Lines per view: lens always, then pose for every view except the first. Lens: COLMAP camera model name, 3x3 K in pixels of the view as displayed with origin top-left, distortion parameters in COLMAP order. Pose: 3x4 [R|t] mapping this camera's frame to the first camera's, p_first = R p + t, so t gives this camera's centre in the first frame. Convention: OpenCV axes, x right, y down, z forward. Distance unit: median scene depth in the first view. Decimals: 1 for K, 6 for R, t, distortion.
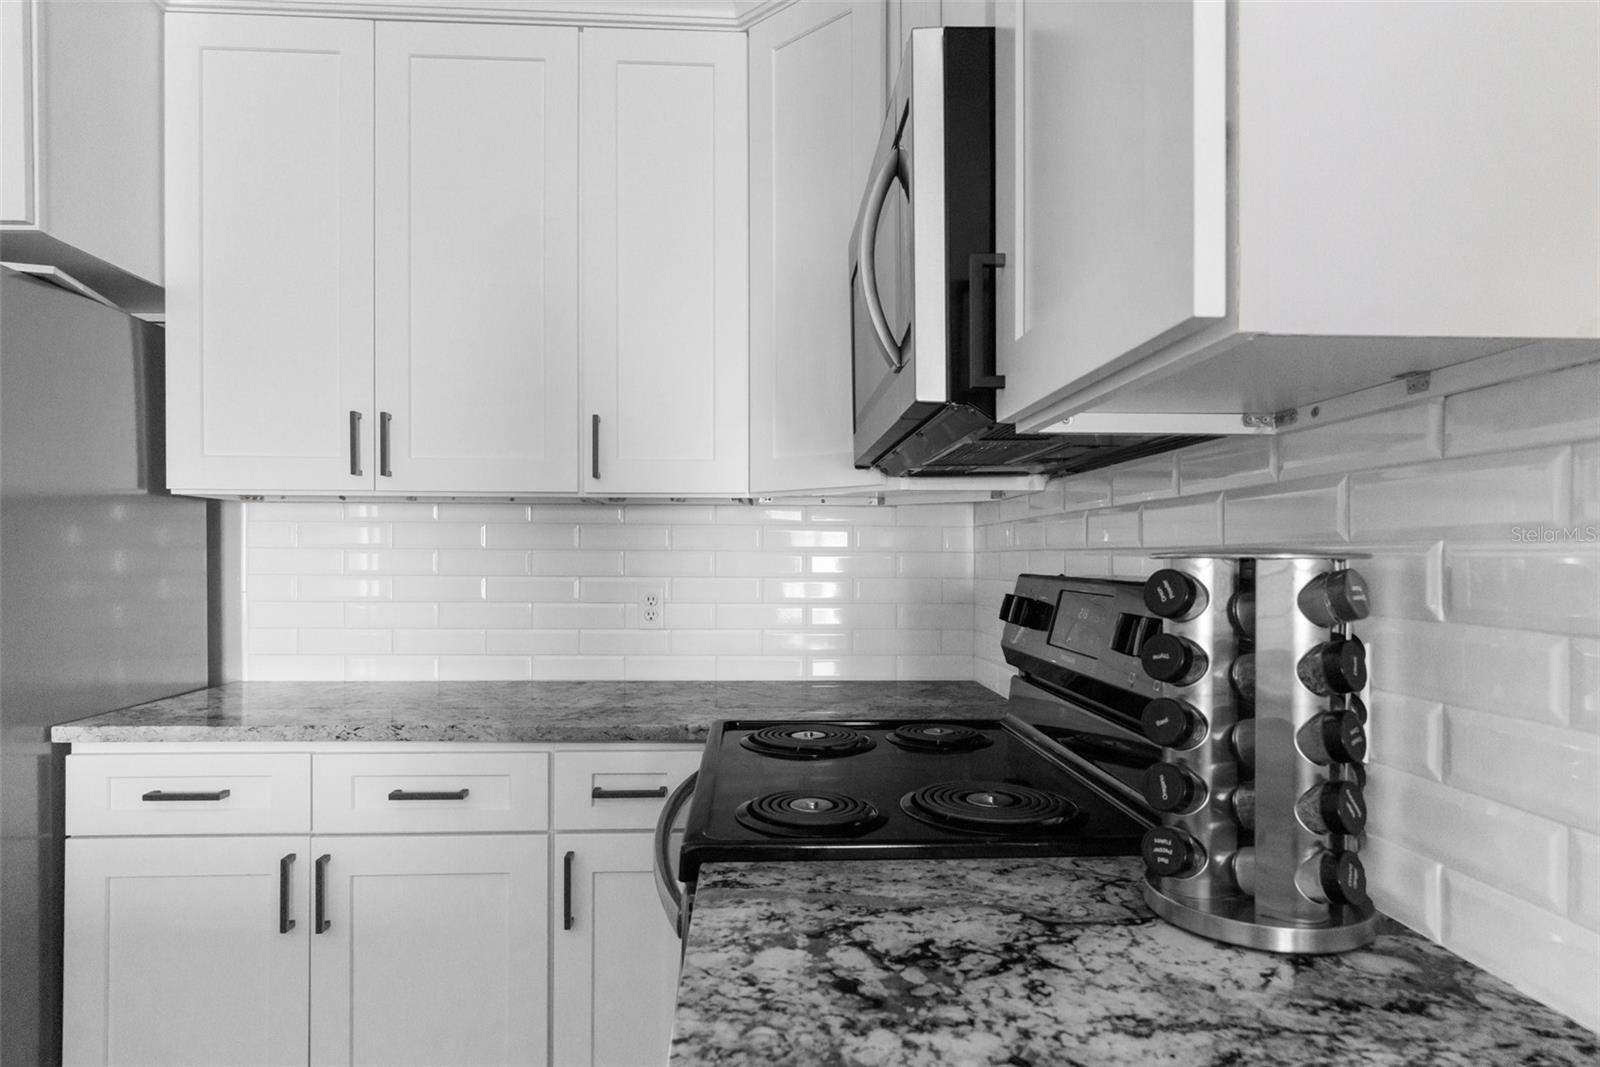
lens RADIAL K [[907.7, 0, 801.7], [0, 907.7, 561.7], [0, 0, 1]] dist [-0.003603, -0.000028]
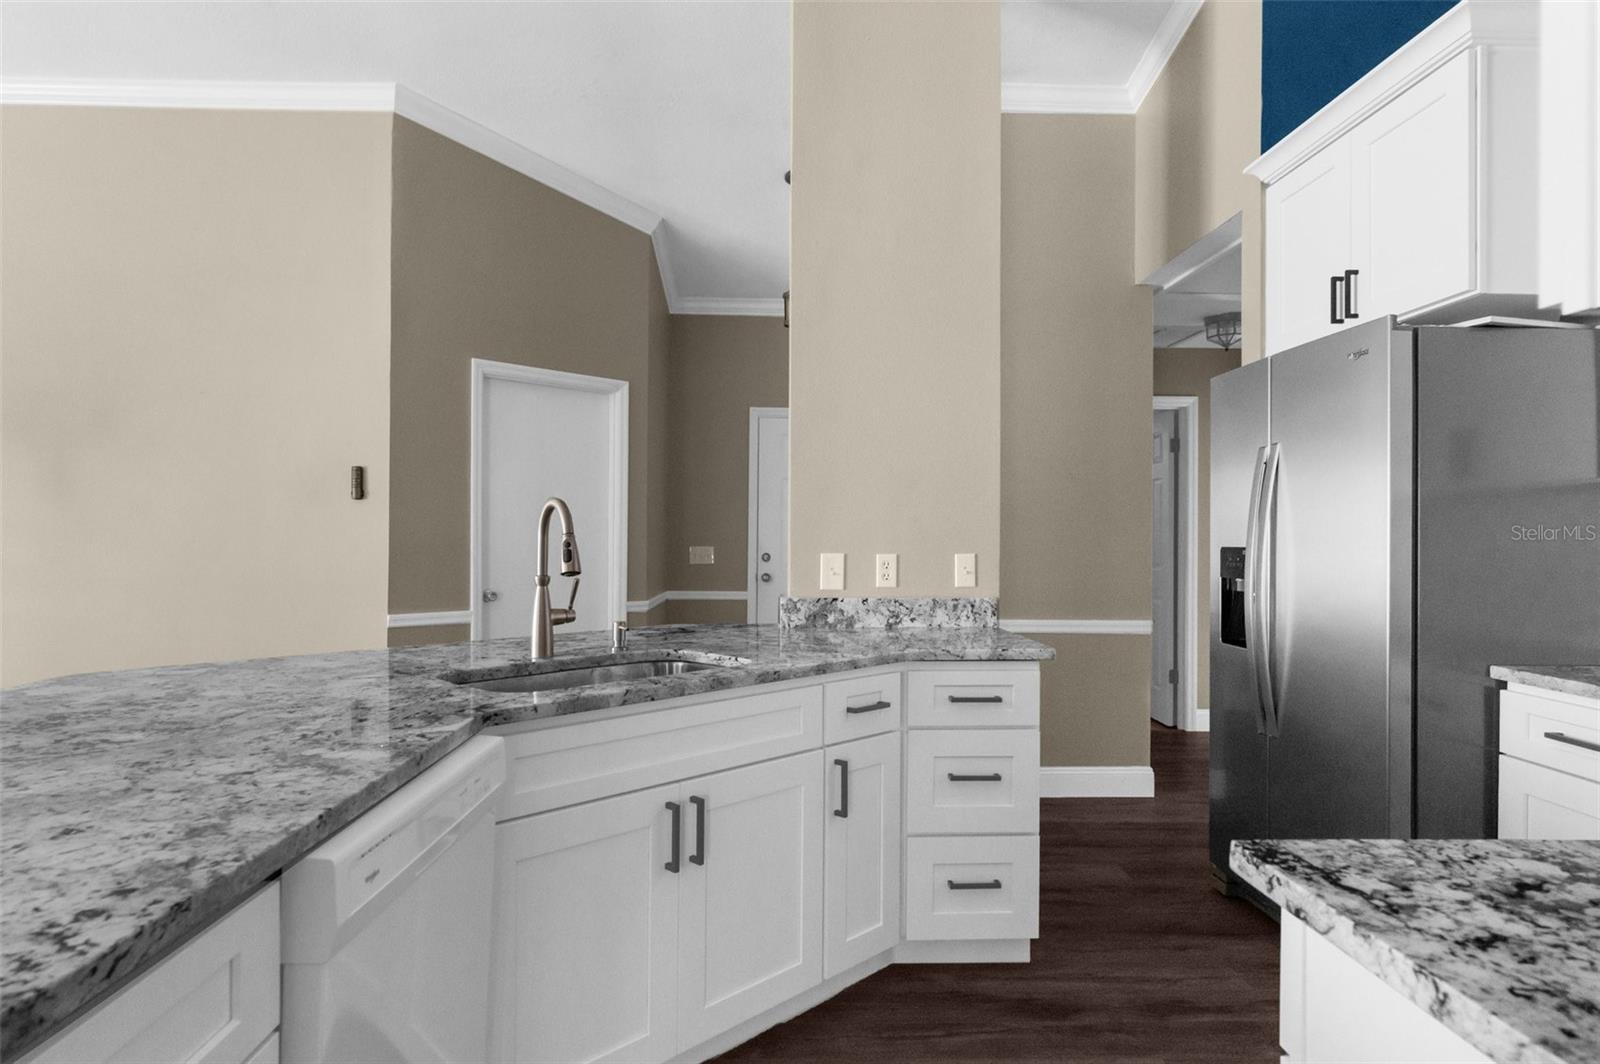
lens RADIAL K [[903.5, 0, 800.0], [0, 903.5, 532.0], [0, 0, 1]] dist [-0.008635, 0.000014]
pose [[-0.026953, -0.007112, -0.999611, 1.221962], [-0.012956, 0.999893, -0.006764, 0.024982], [0.999553, 0.012768, -0.027042, 0.075734]]
